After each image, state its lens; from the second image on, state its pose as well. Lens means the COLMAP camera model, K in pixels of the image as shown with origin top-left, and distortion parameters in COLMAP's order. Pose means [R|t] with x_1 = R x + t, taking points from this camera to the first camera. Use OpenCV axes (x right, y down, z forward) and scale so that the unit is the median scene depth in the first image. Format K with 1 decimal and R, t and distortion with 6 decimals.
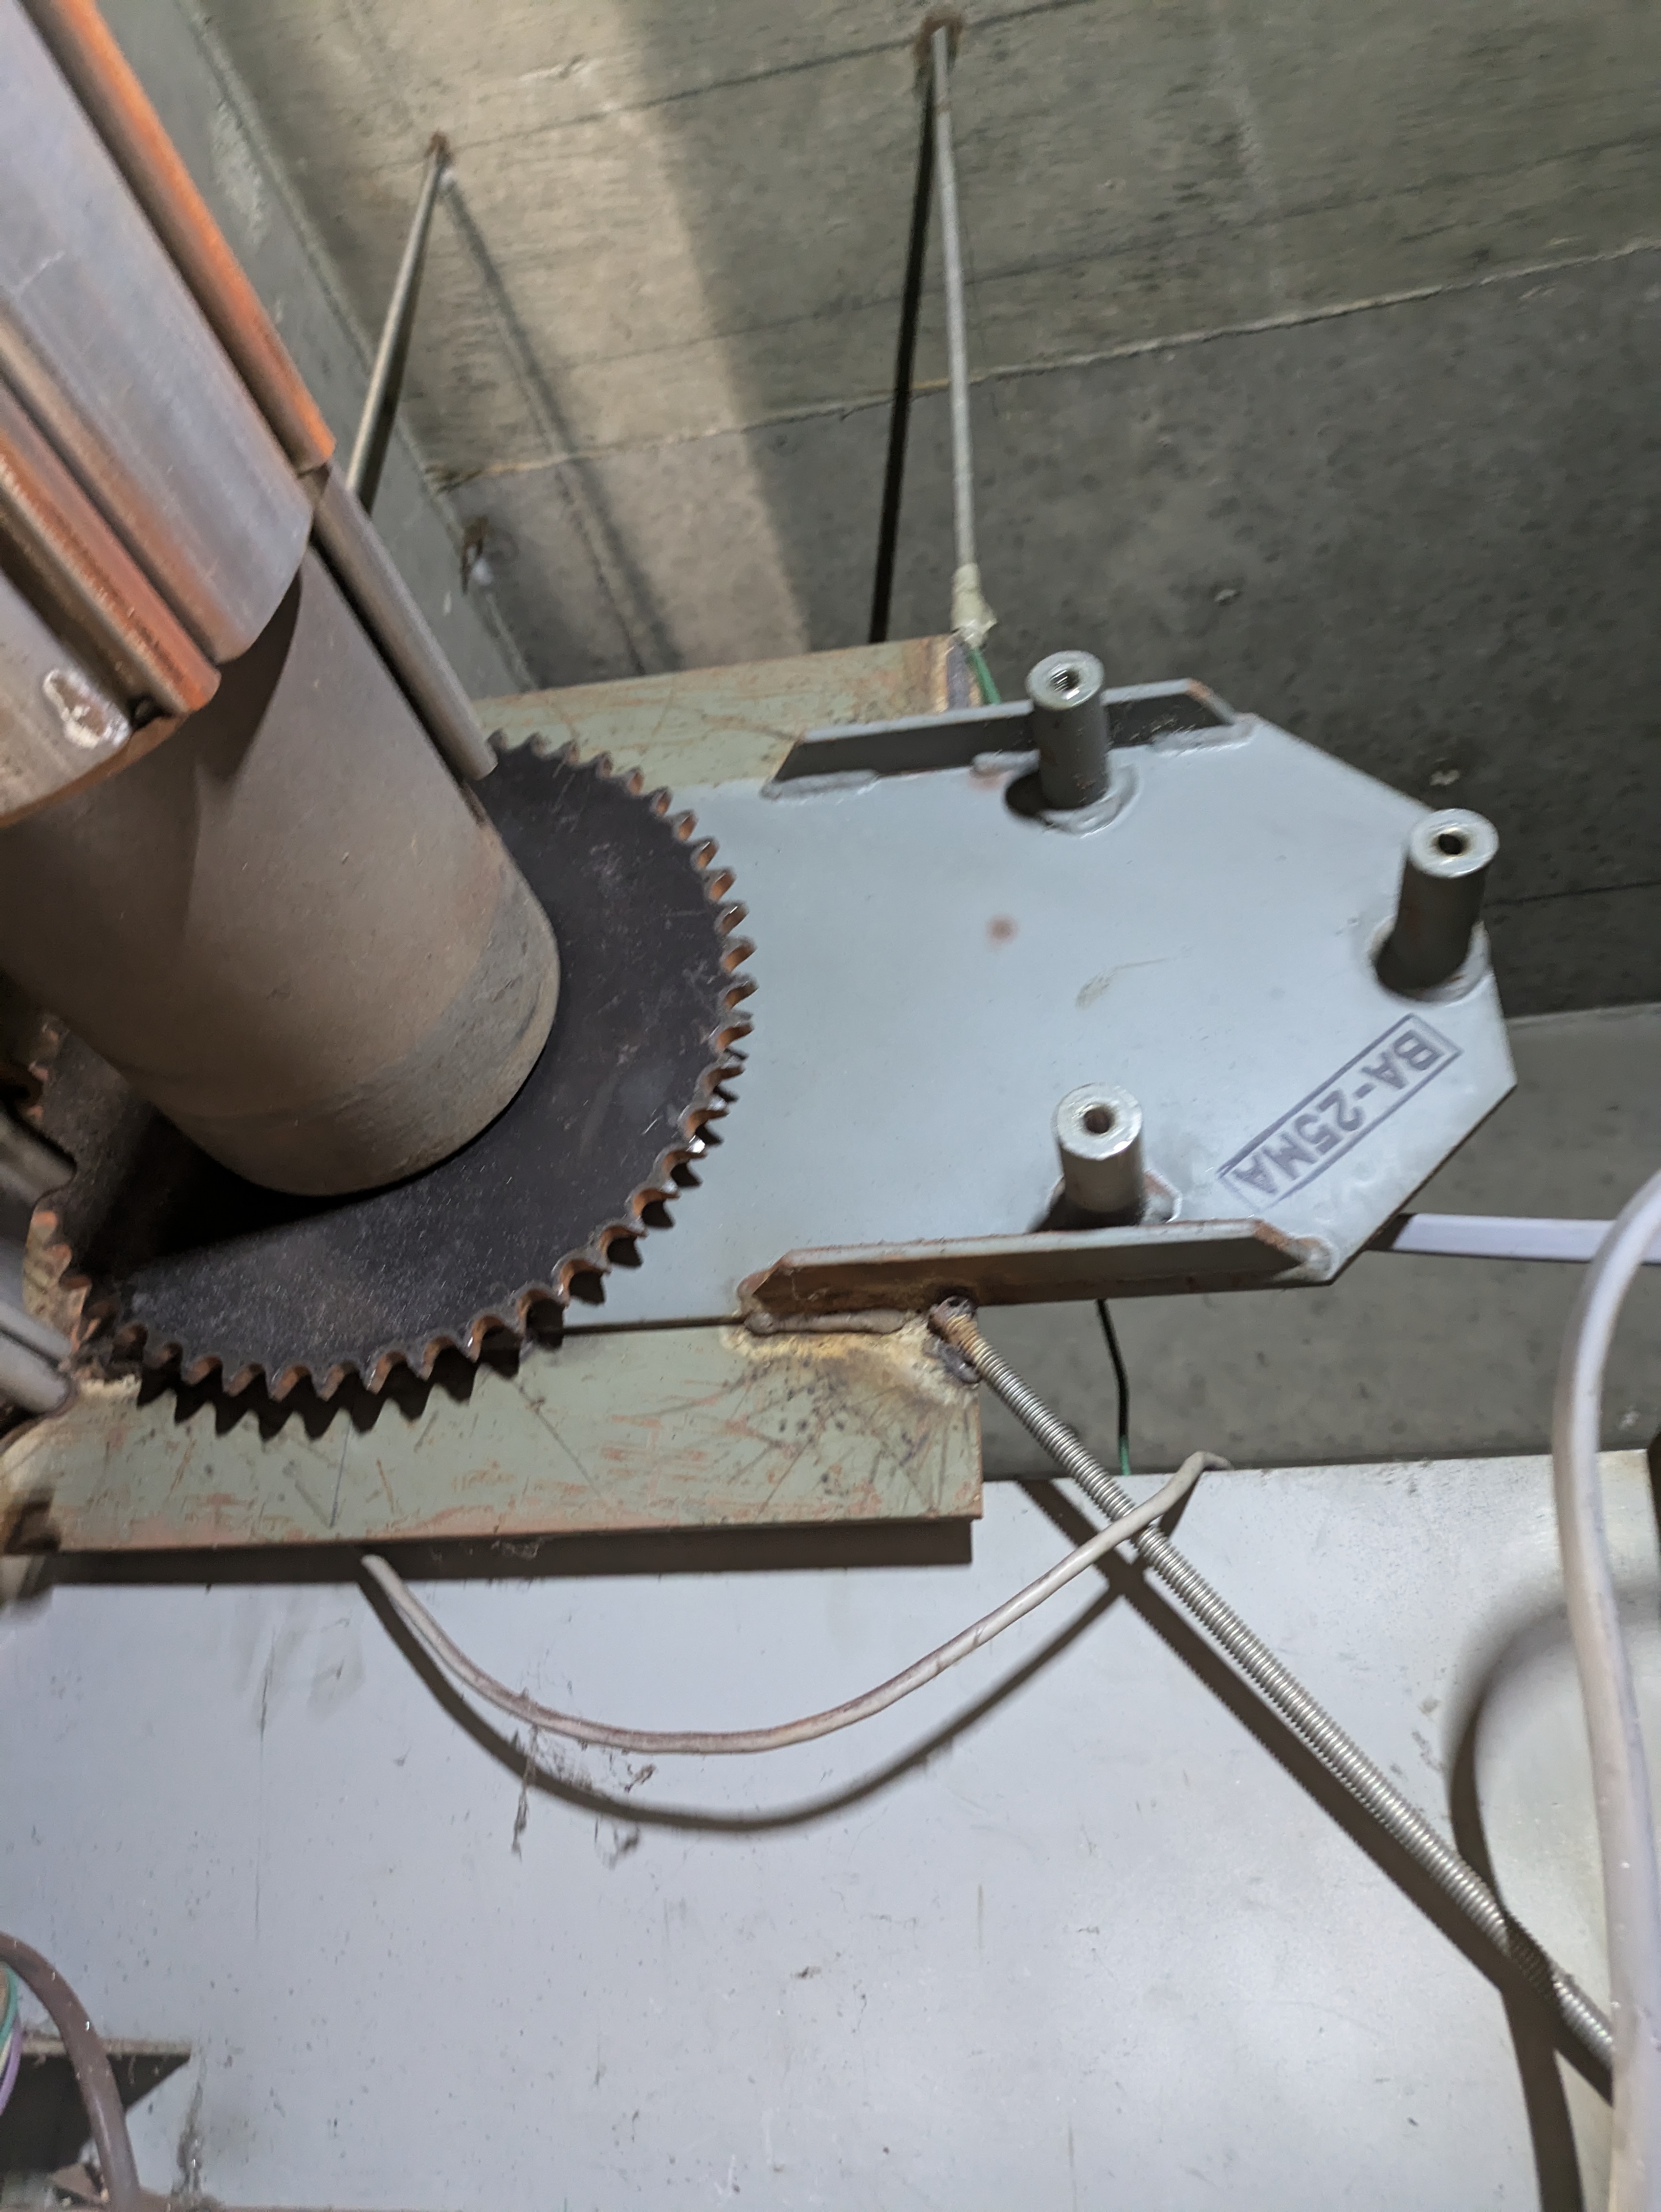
lens RADIAL K [[1651.5, 0, 816.4], [0, 1651.5, 1100.5], [0, 0, 1]] dist [0.040949, -0.028977]
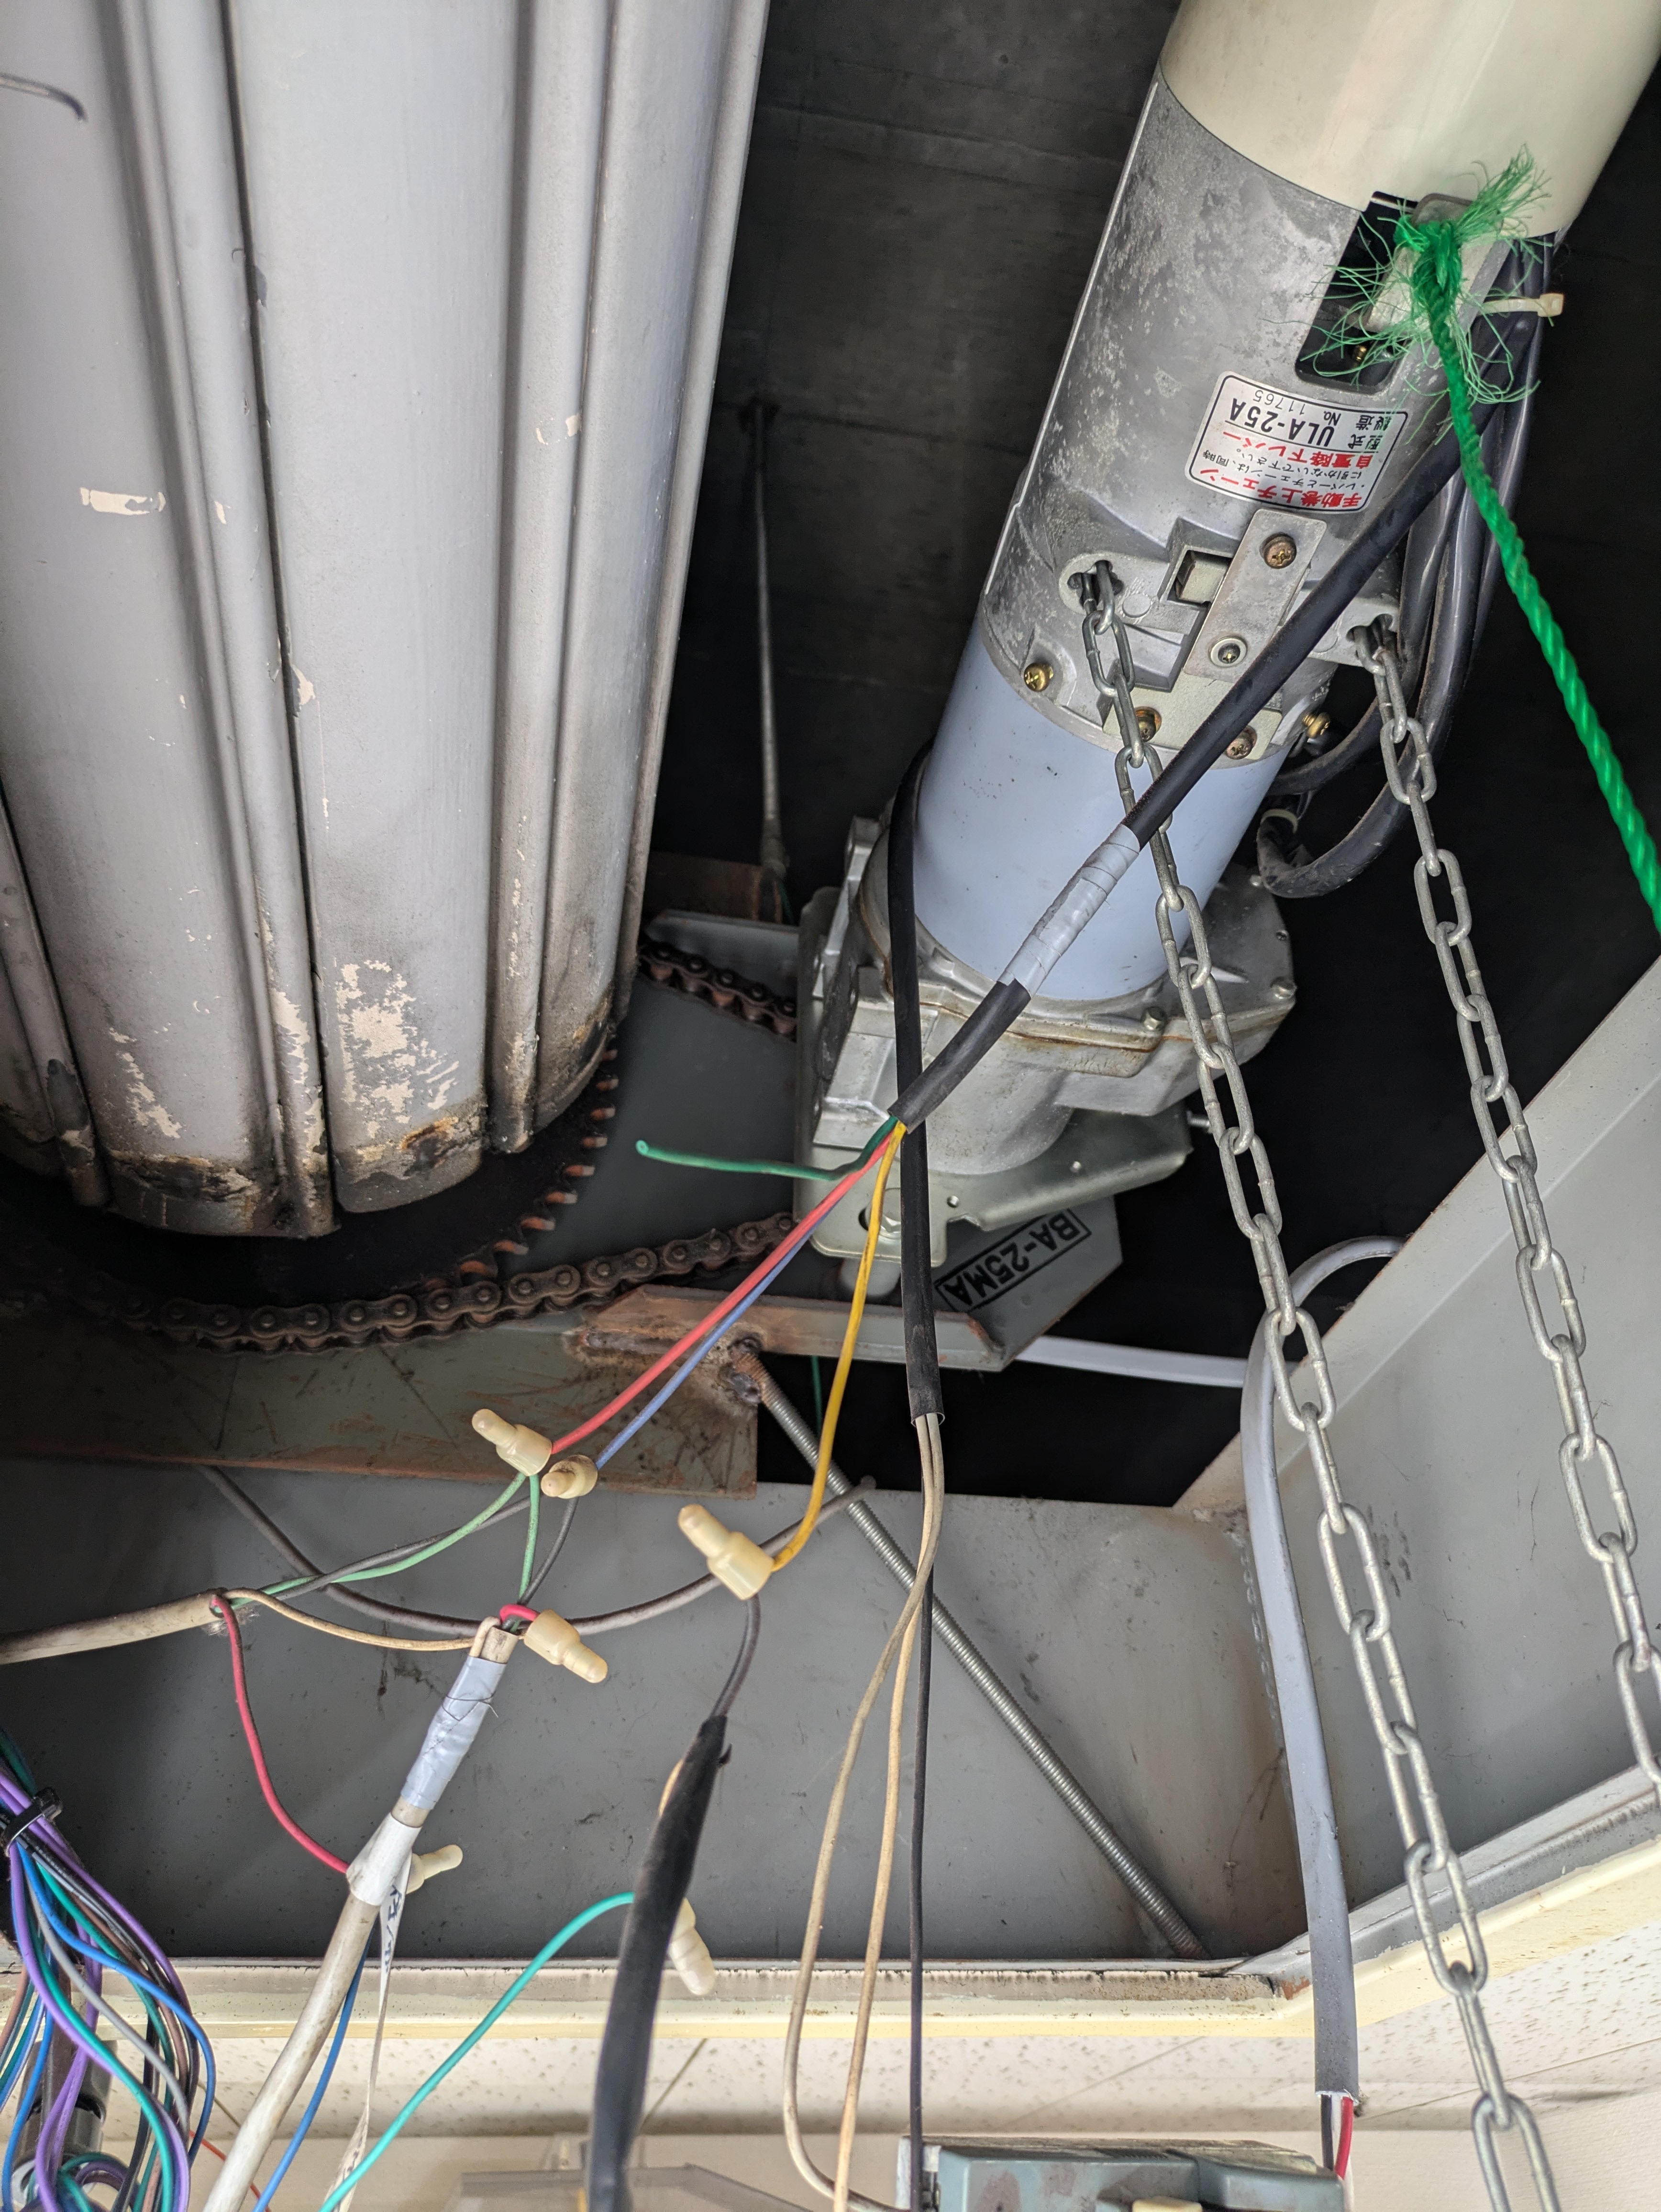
lens RADIAL K [[1651.5, 0, 839.0], [0, 1651.5, 1107.9], [0, 0, 1]] dist [0.040949, -0.028977]
pose [[0.915259, 0.212703, 0.342138, -0.352776], [-0.170176, 0.973896, -0.150220, 0.123507], [-0.365159, 0.079266, 0.927564, -0.304553]]
